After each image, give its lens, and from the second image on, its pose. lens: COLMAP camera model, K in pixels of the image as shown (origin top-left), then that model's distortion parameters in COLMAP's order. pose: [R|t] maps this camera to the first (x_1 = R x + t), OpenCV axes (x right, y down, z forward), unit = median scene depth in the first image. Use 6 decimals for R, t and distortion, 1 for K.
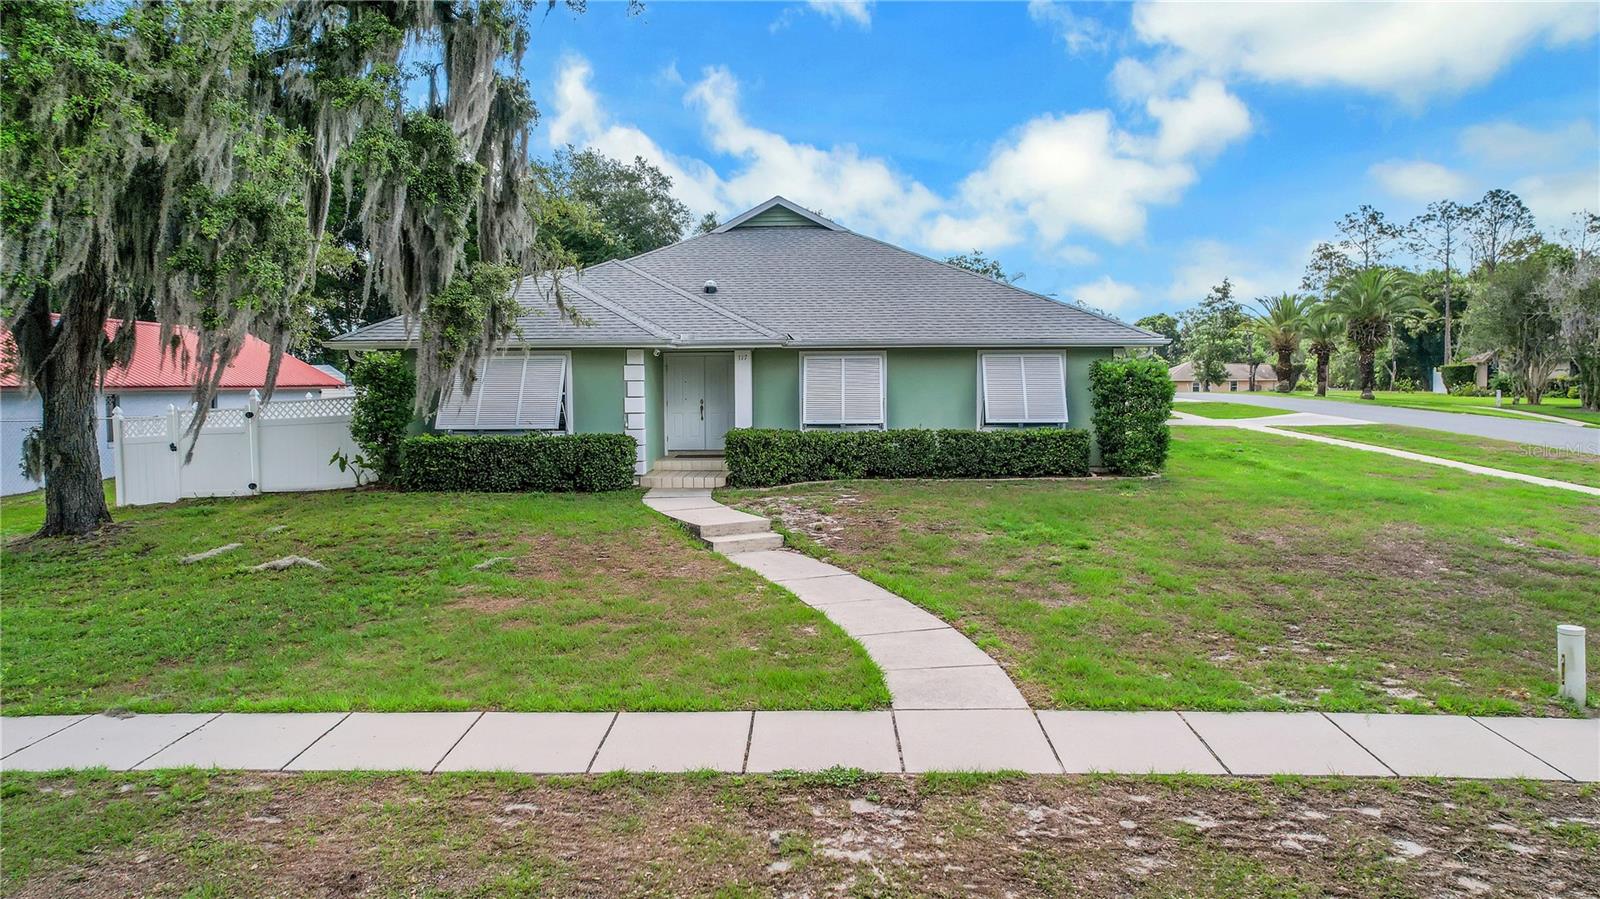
lens RADIAL K [[1021.2, 0, 800.0], [0, 1021.2, 449.5], [0, 0, 1]] dist [-0.015983, -0.002349]
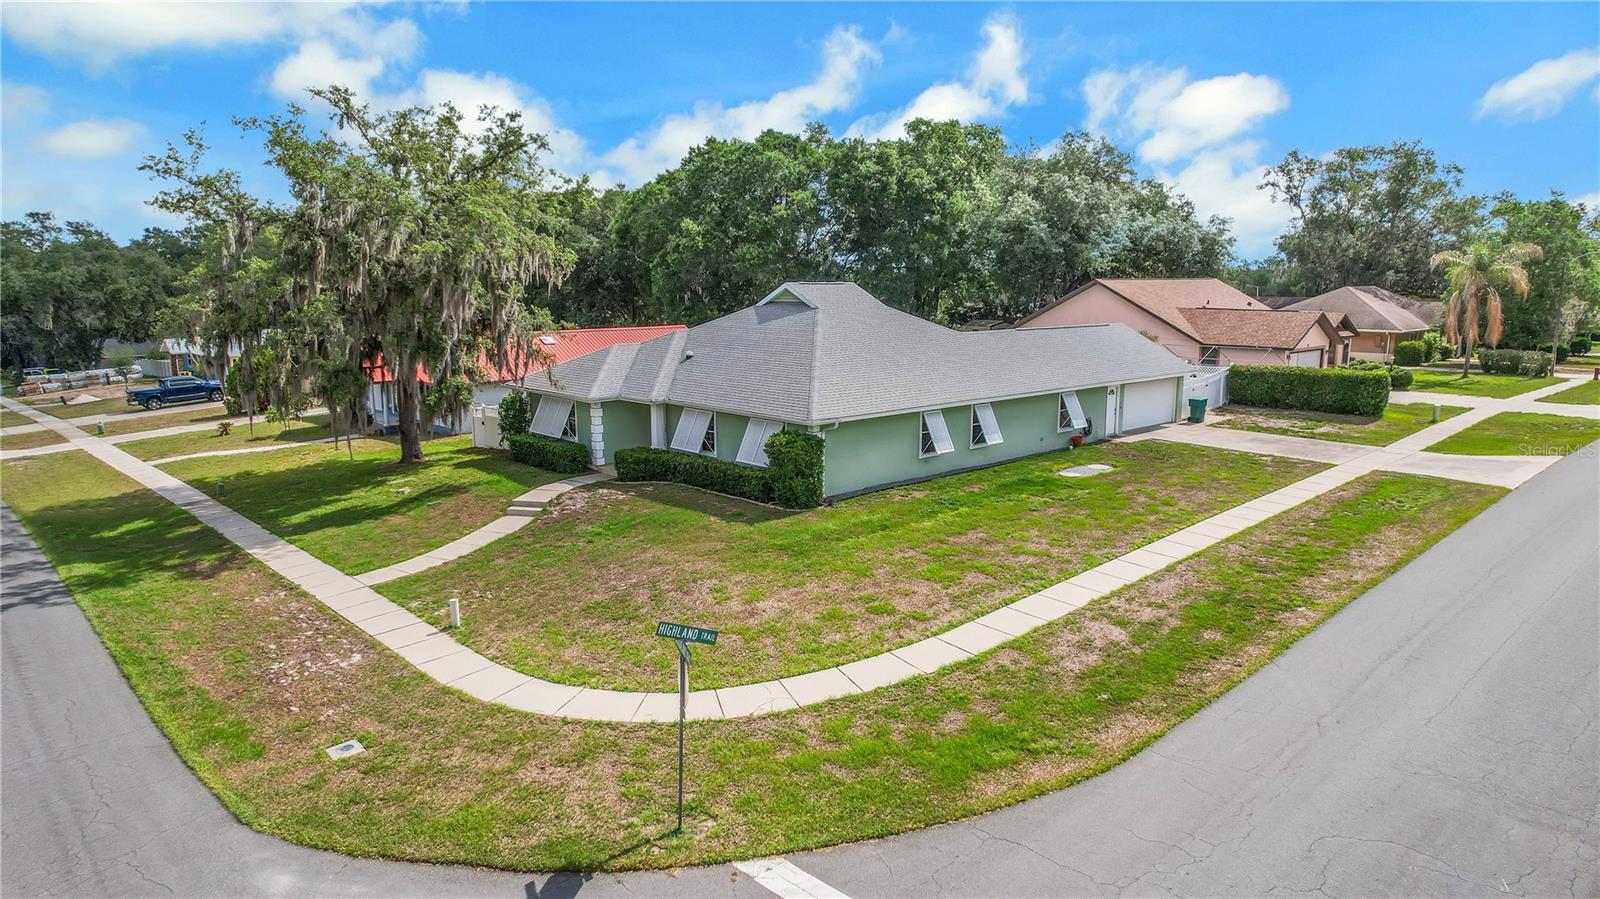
lens RADIAL K [[1021.2, 0, 800.0], [0, 1021.2, 449.5], [0, 0, 1]] dist [-0.015983, -0.002349]
pose [[0.689588, 0.126116, -0.713136, 1.564410], [-0.050643, 0.990707, 0.126233, -0.283172], [0.722429, -0.050933, 0.689567, -0.042706]]
